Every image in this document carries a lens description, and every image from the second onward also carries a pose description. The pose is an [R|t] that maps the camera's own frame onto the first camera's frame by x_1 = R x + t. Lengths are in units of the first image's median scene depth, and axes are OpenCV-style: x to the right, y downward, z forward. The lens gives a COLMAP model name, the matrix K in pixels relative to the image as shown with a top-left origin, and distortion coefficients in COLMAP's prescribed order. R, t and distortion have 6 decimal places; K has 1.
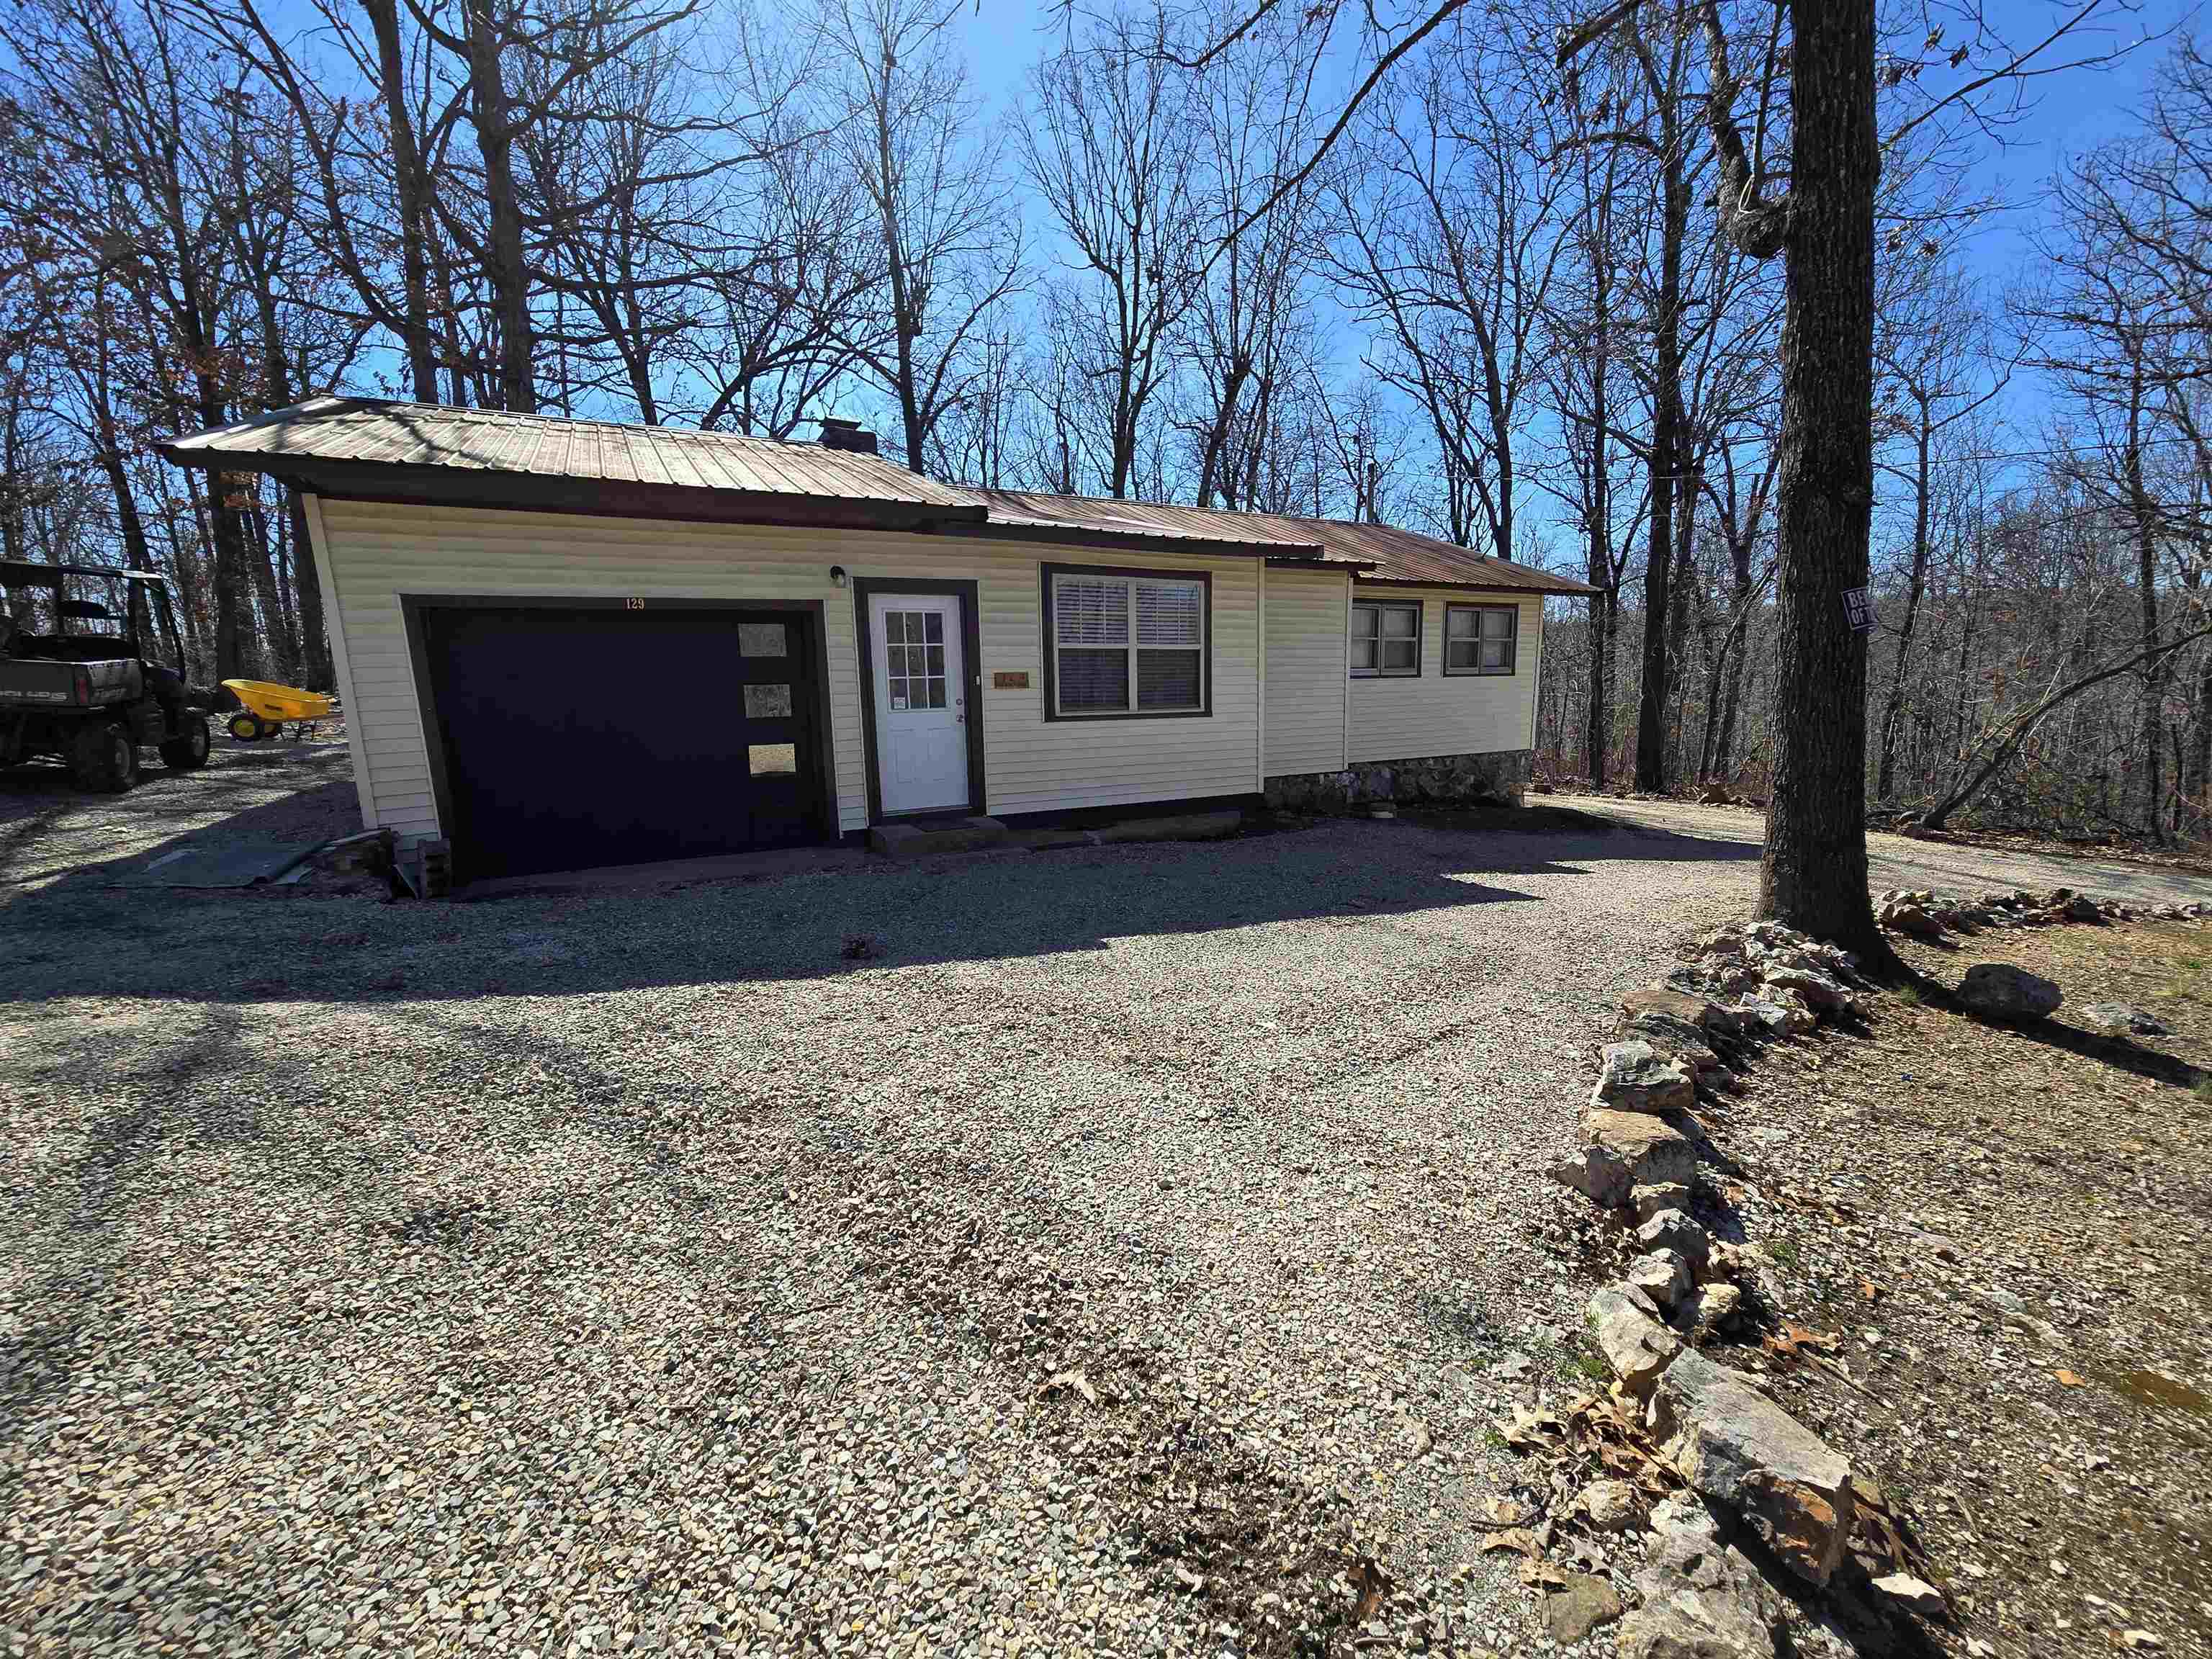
lens RADIAL K [[896.3, 0, 1111.1], [0, 896.3, 822.0], [0, 0, 1]] dist [-0.001761, 0.000327]
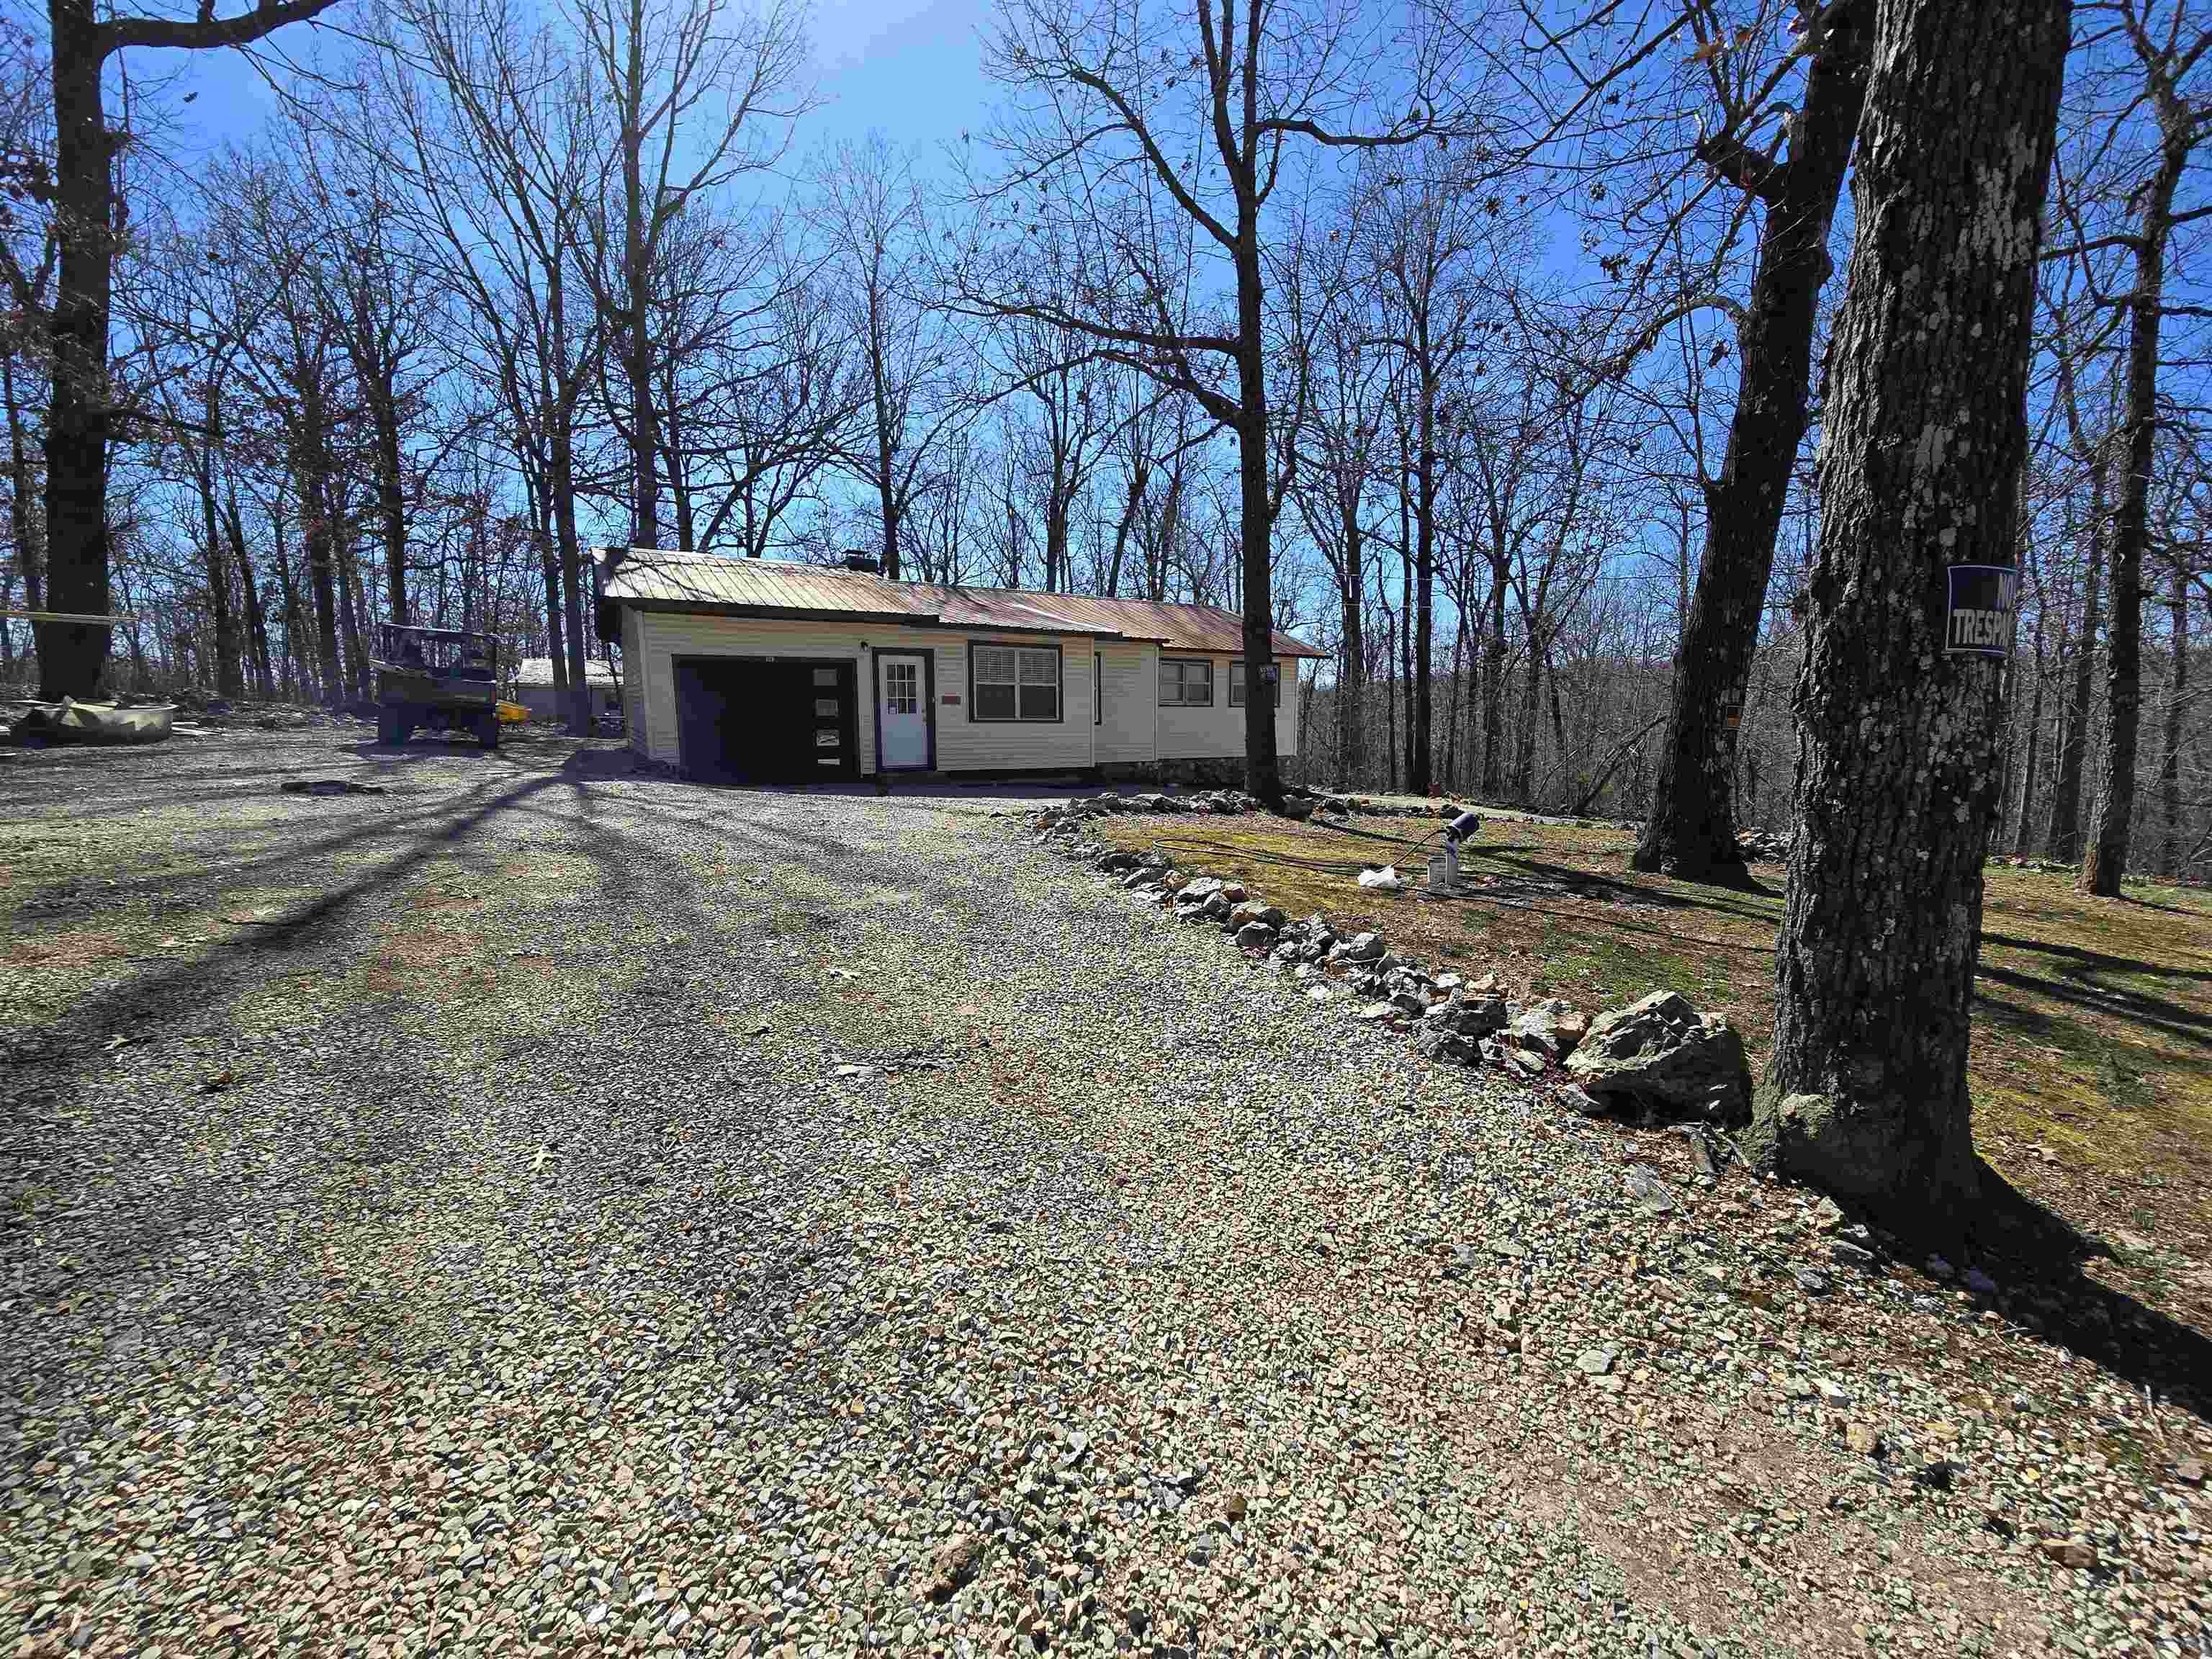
lens RADIAL K [[896.3, 0, 1111.1], [0, 896.3, 822.0], [0, 0, 1]] dist [-0.001761, 0.000327]
pose [[0.998986, 0.011442, 0.043534, 0.138662], [-0.009433, 0.998894, -0.046074, 0.172983], [-0.044013, 0.045616, 0.997989, -0.847318]]
